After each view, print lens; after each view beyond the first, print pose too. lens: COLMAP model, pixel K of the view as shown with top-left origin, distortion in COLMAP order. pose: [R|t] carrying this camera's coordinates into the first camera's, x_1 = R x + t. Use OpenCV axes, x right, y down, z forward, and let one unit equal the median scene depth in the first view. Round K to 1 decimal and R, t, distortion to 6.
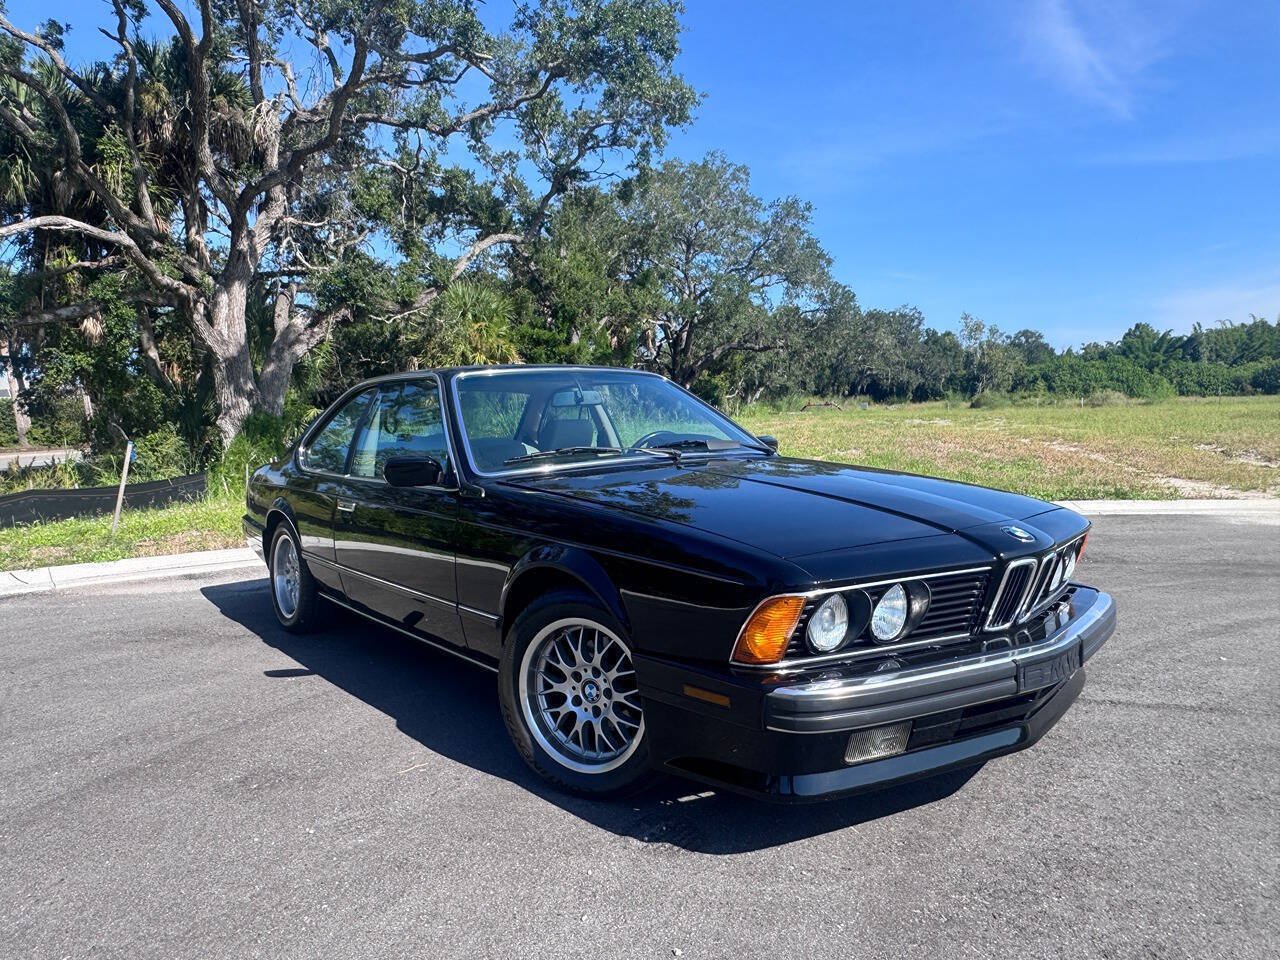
lens RADIAL K [[866.2, 0, 639.3], [0, 866.2, 481.9], [0, 0, 1]] dist [-0.002292, 0.001167]
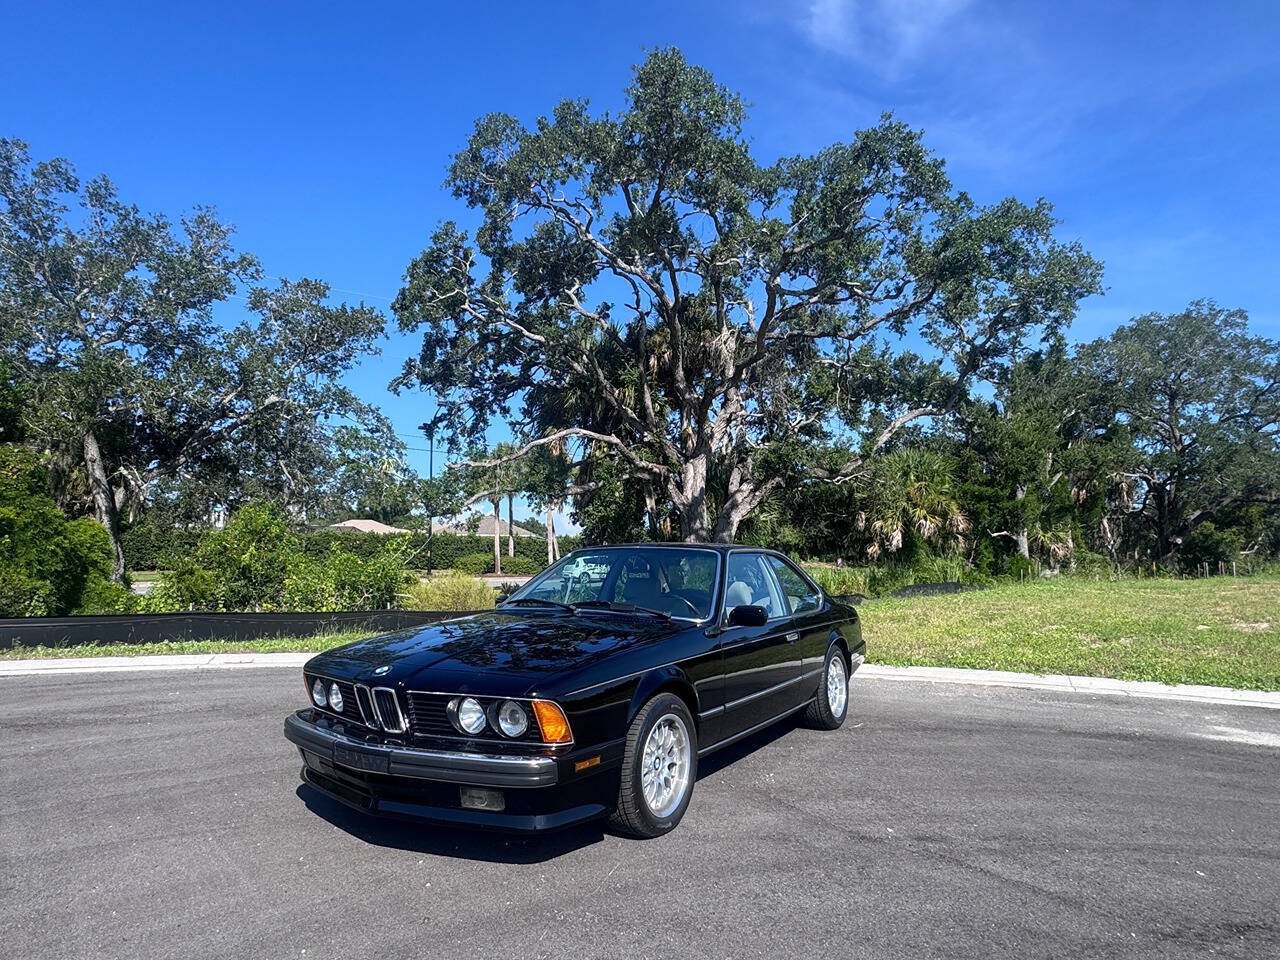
lens RADIAL K [[759.3, 0, 639.5], [0, 759.3, 472.3], [0, 0, 1]] dist [-0.002353, 0.002880]
pose [[0.821977, -0.028143, -0.568826, 0.115593], [-0.079082, 0.983463, -0.162934, -0.007696], [0.564004, 0.178911, 0.806158, -0.016767]]
